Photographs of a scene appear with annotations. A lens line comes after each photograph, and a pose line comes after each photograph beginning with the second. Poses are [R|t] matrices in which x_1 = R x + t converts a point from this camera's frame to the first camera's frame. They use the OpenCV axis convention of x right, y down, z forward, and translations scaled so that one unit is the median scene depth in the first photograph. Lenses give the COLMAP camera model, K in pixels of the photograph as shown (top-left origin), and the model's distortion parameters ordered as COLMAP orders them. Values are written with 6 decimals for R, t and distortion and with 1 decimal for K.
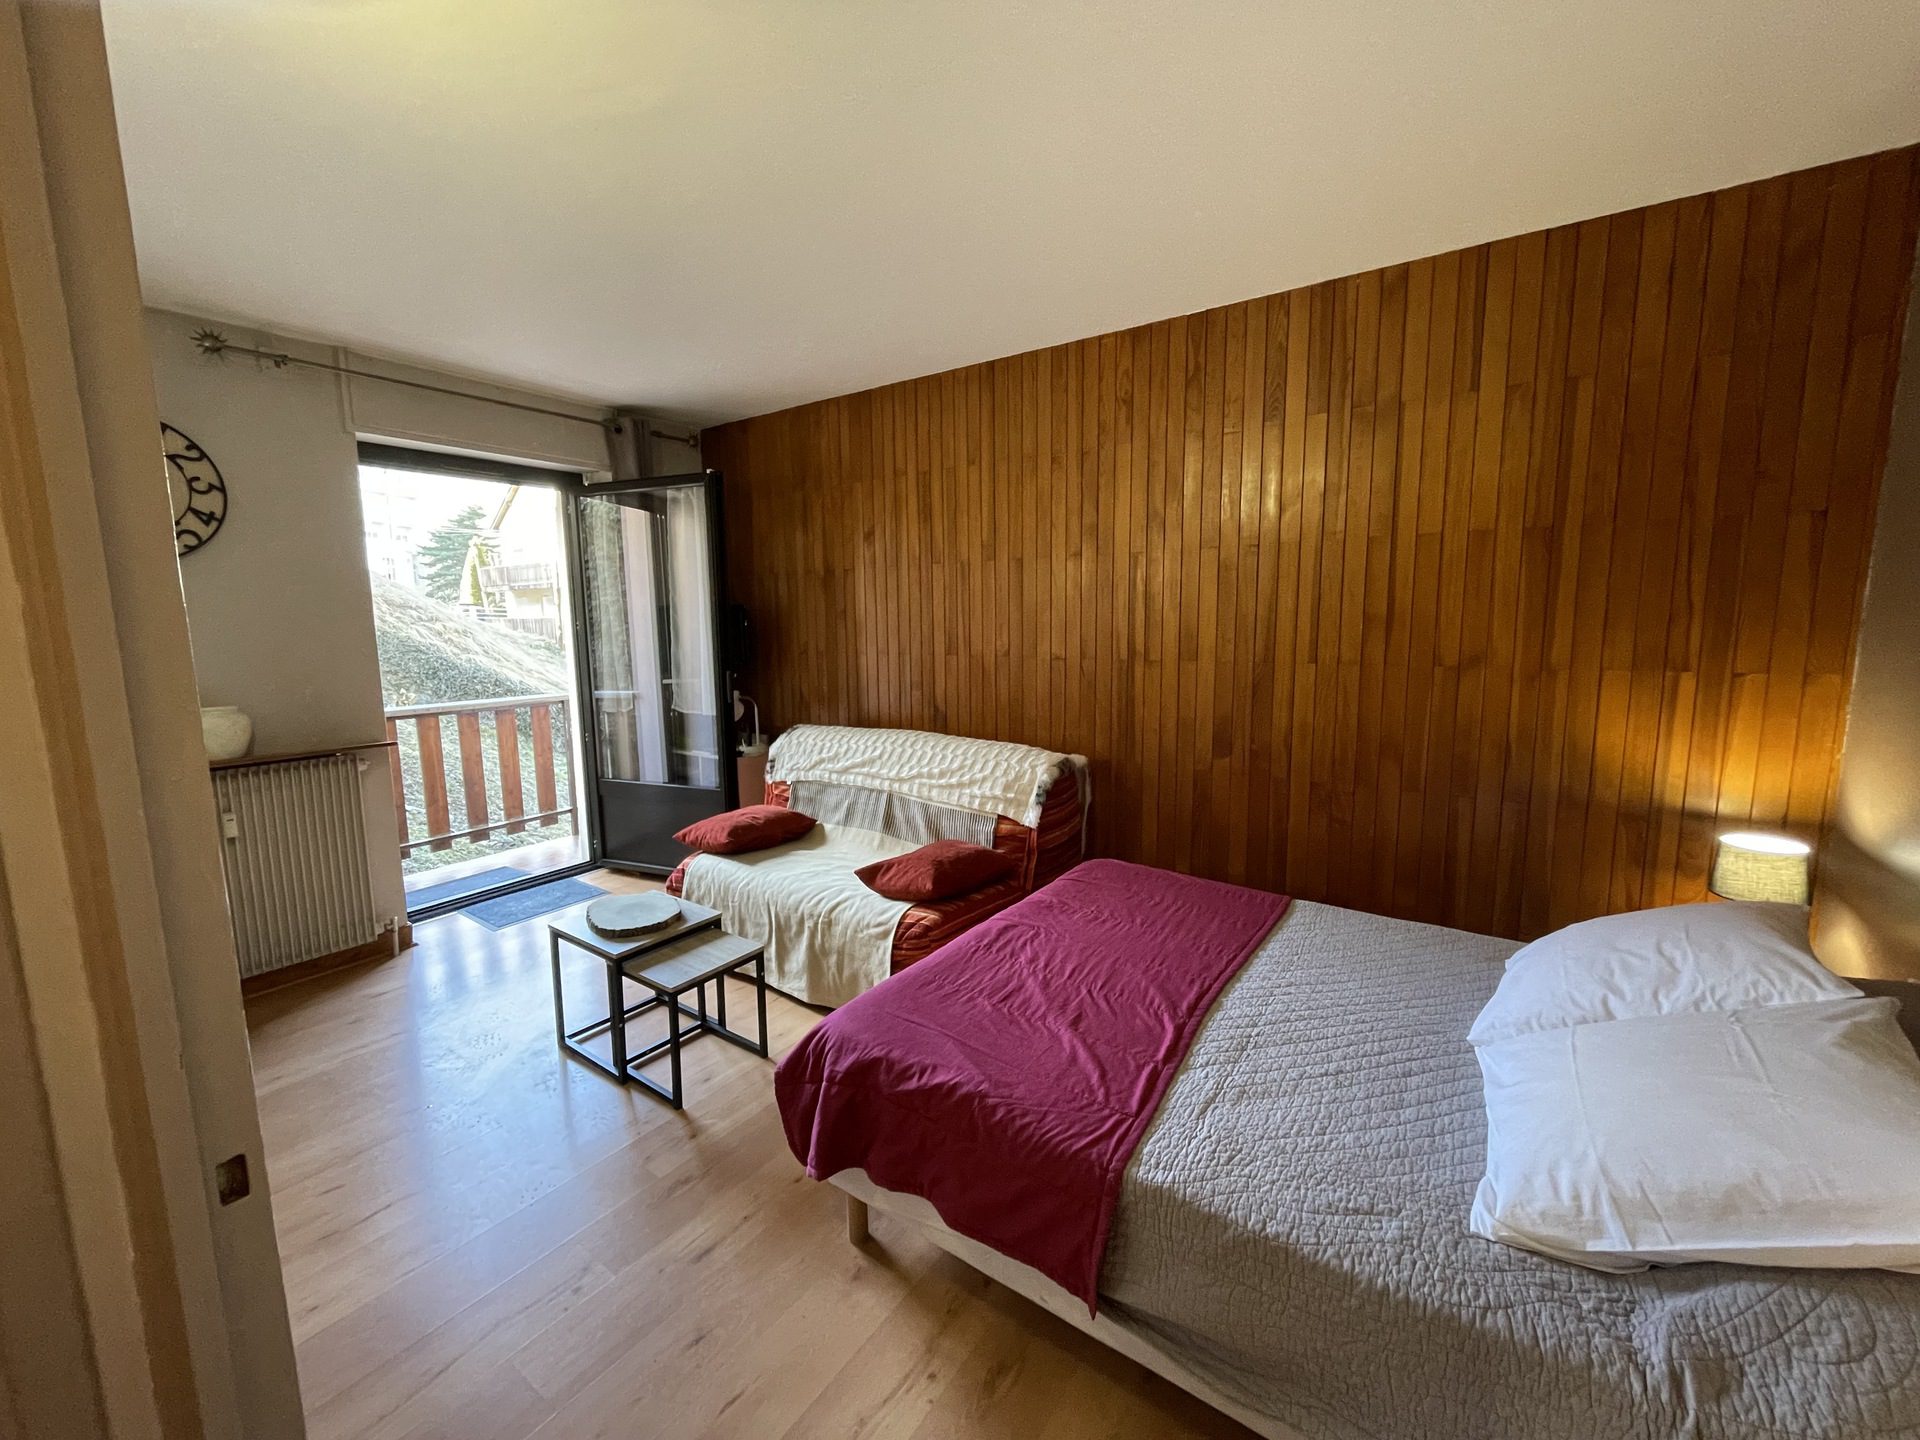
lens RADIAL K [[775.4, 0, 952.9], [0, 775.4, 717.8], [0, 0, 1]] dist [-0.003556, -0.000537]
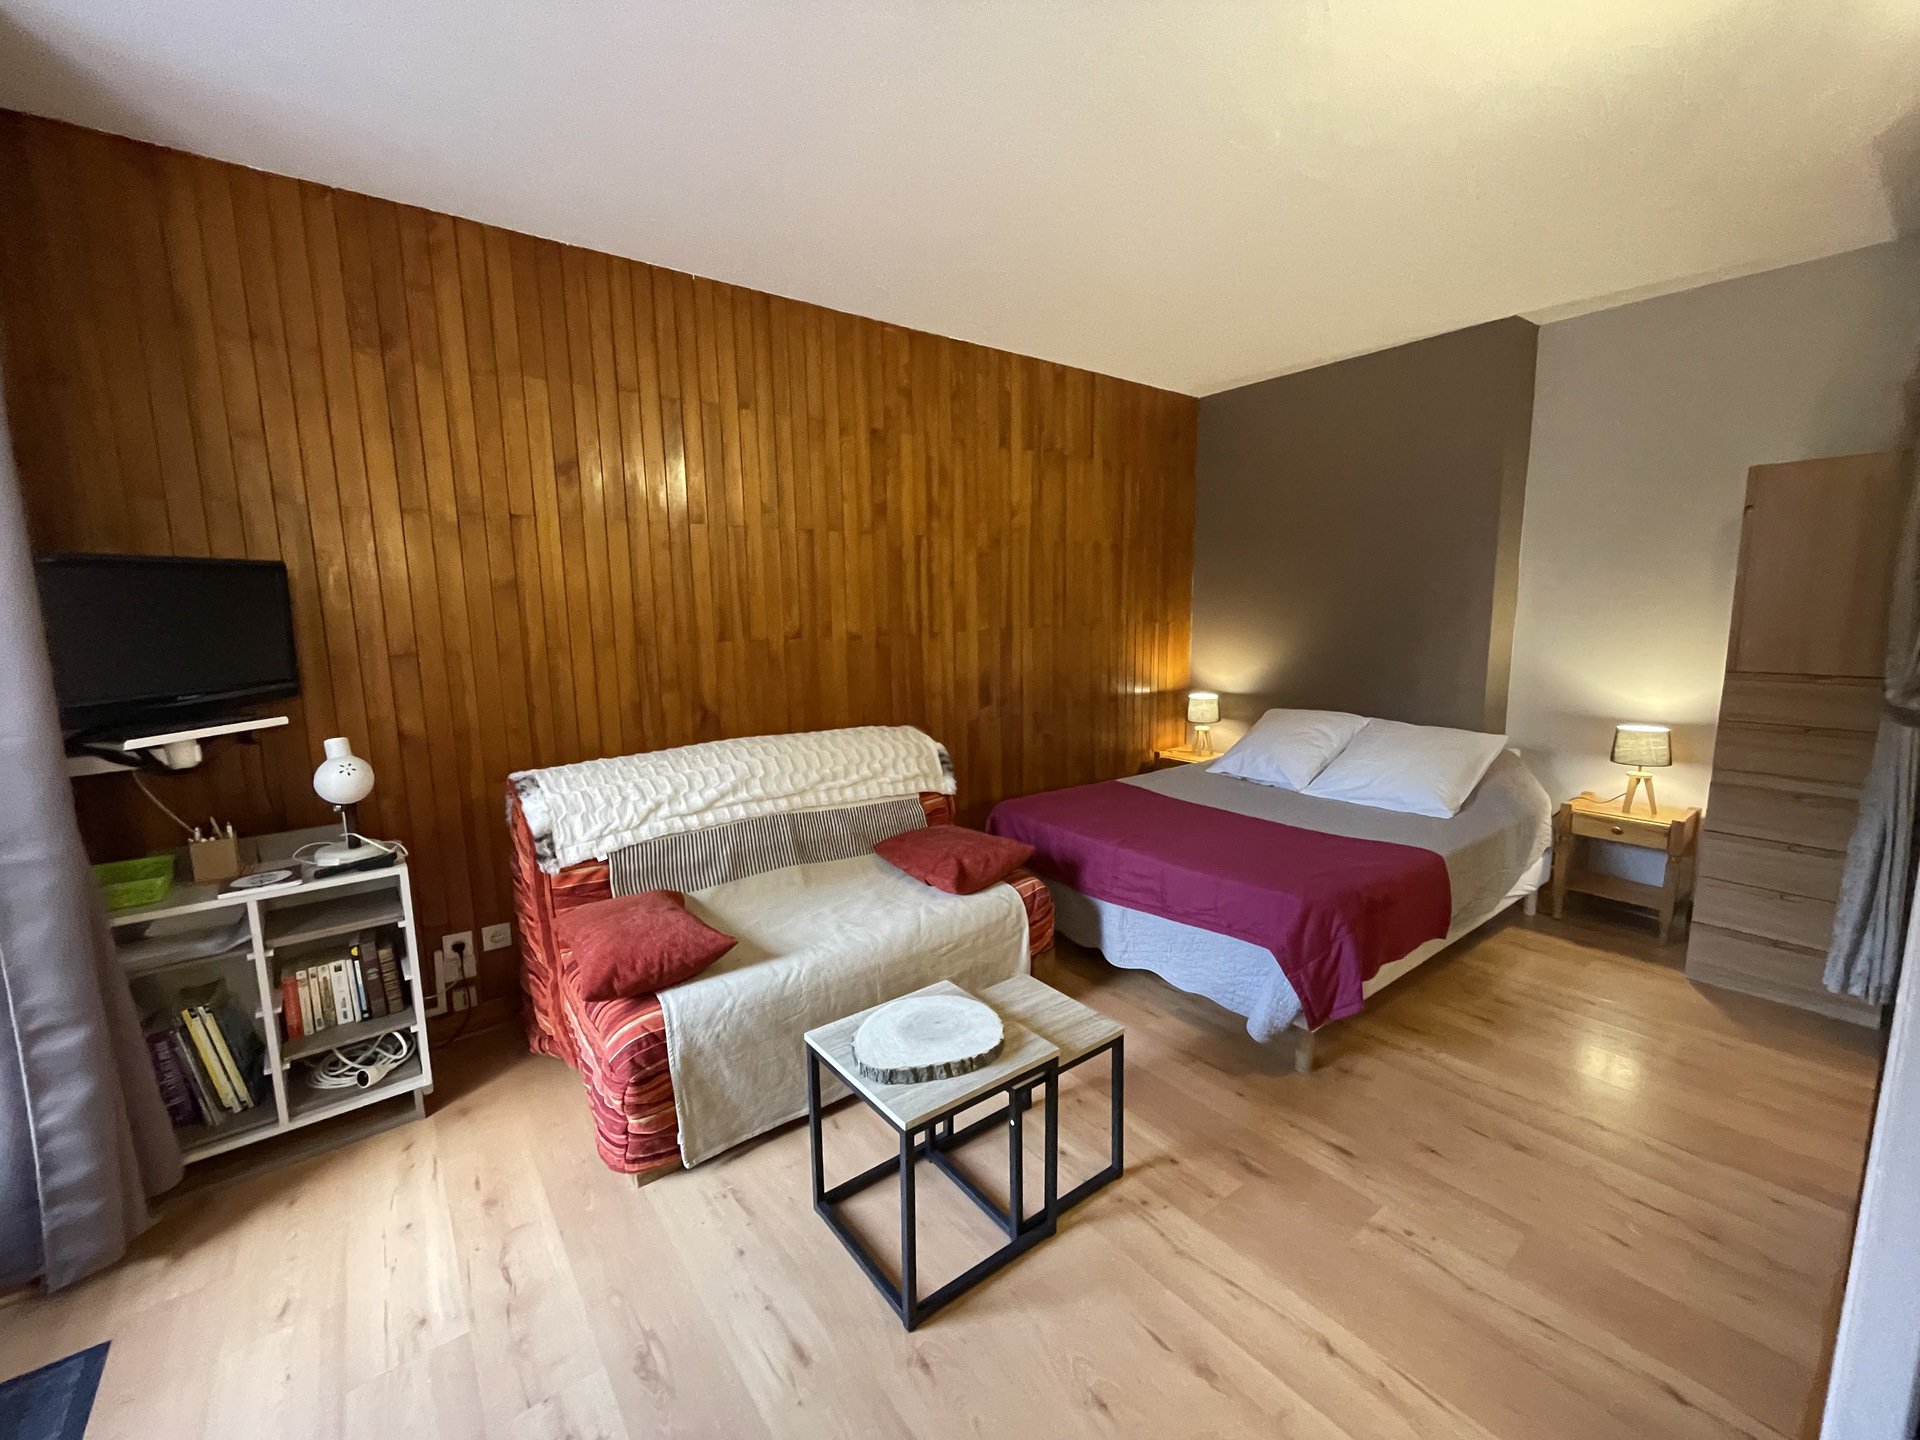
lens RADIAL K [[775.4, 0, 952.9], [0, 775.4, 717.8], [0, 0, 1]] dist [-0.003556, -0.000537]
pose [[0.297477, -0.128075, 0.946100, -0.823952], [0.142864, 0.985775, 0.088526, -0.047651], [-0.943980, 0.108829, 0.311543, 0.638665]]
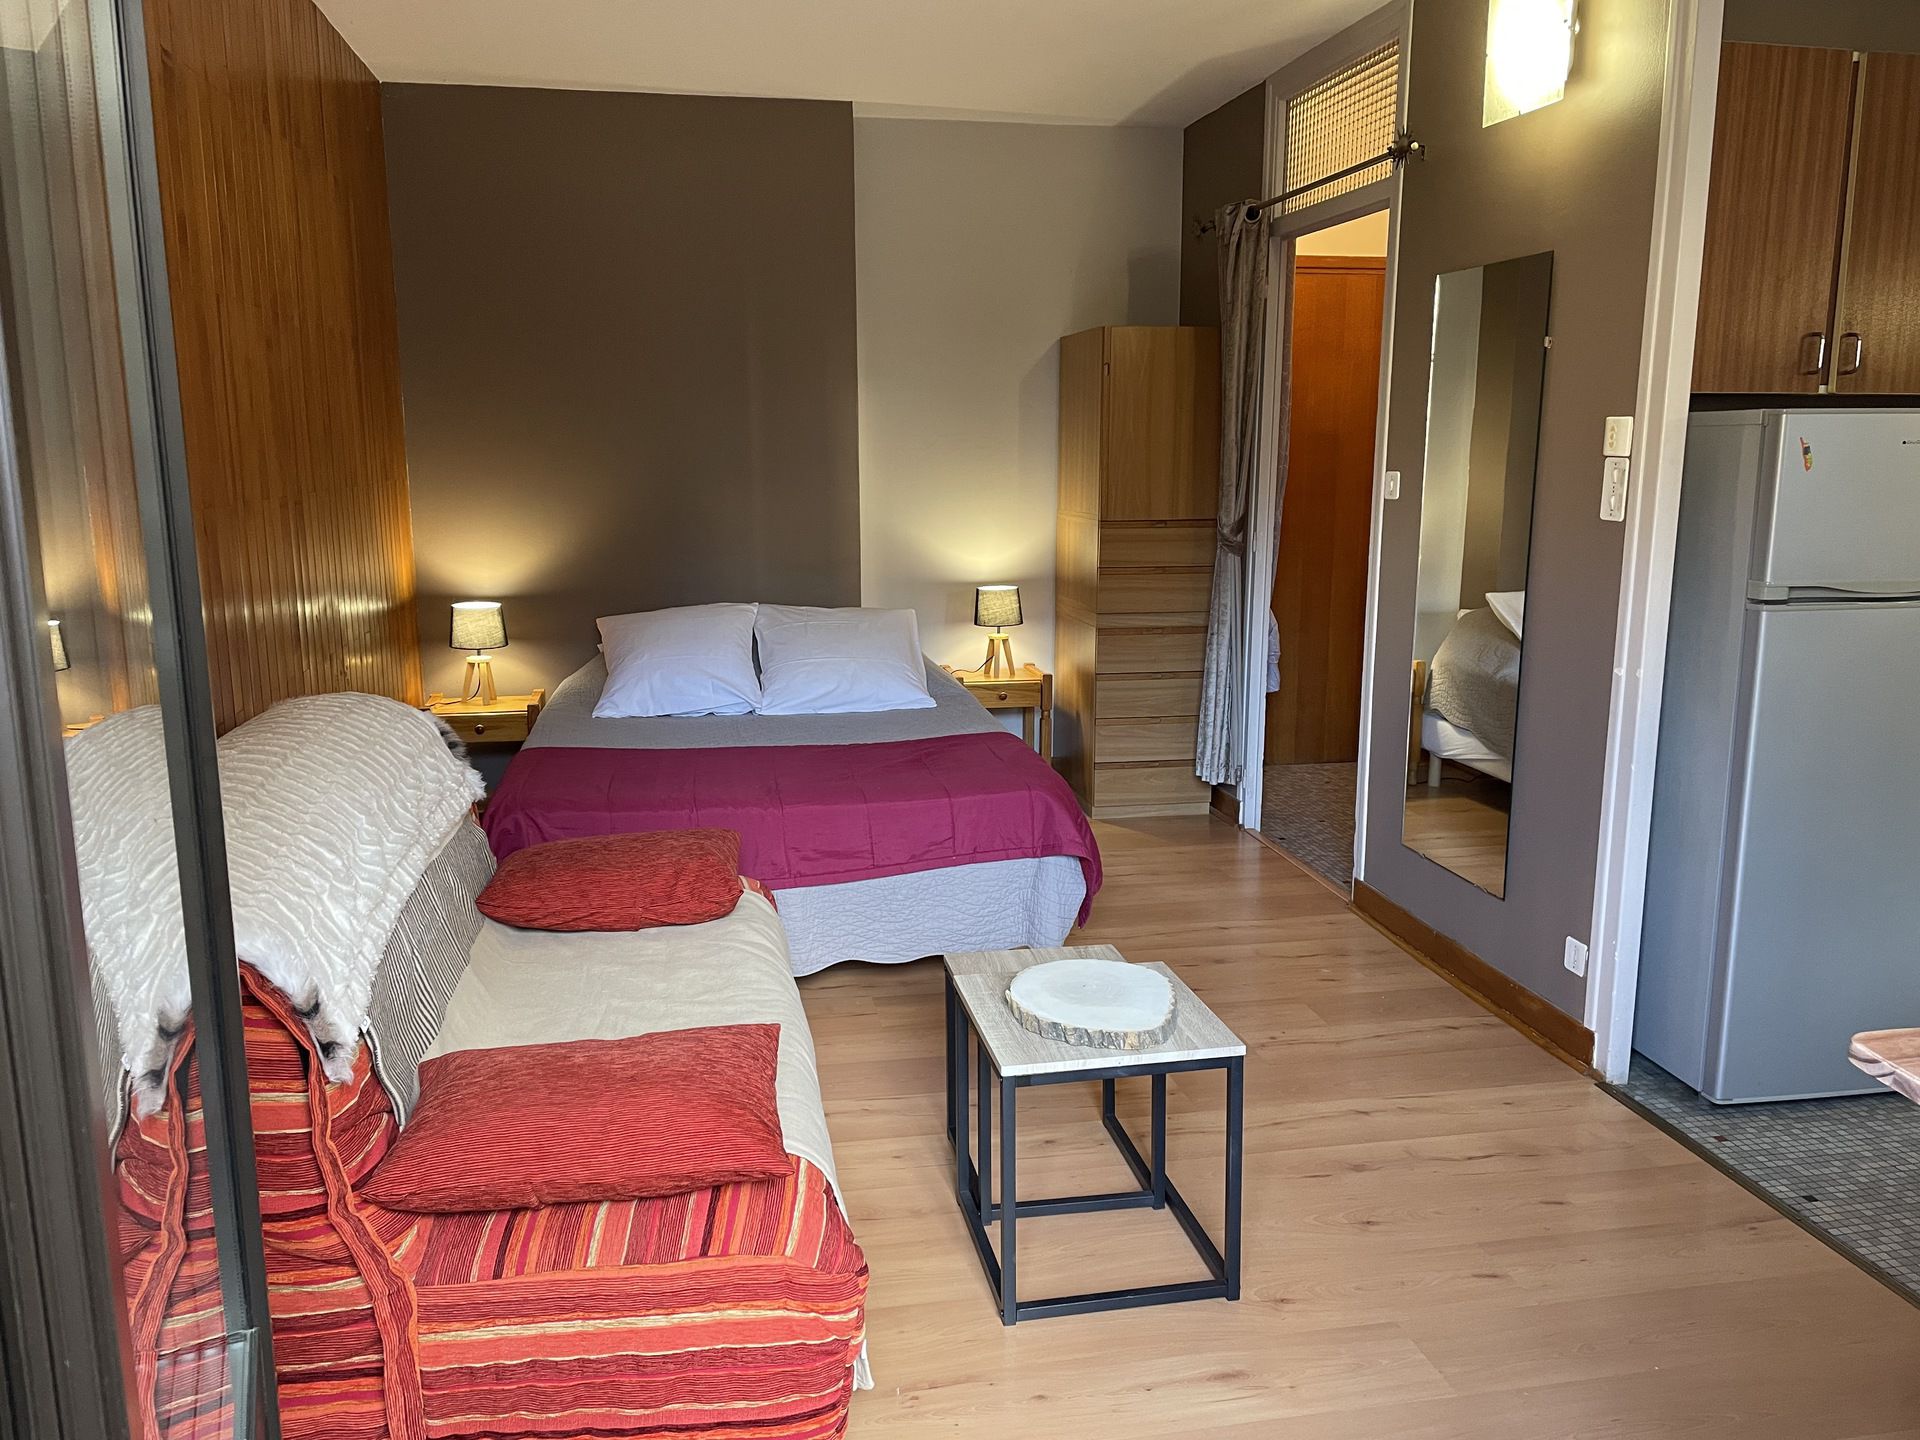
lens RADIAL K [[1435.9, 0, 950.6], [0, 1435.9, 716.1], [0, 0, 1]] dist [0.093214, -0.116253]
pose [[-0.718695, -0.115025, 0.685745, -0.811707], [0.105880, 0.956617, 0.271428, -0.156251], [-0.687217, 0.267681, -0.675337, 1.392110]]
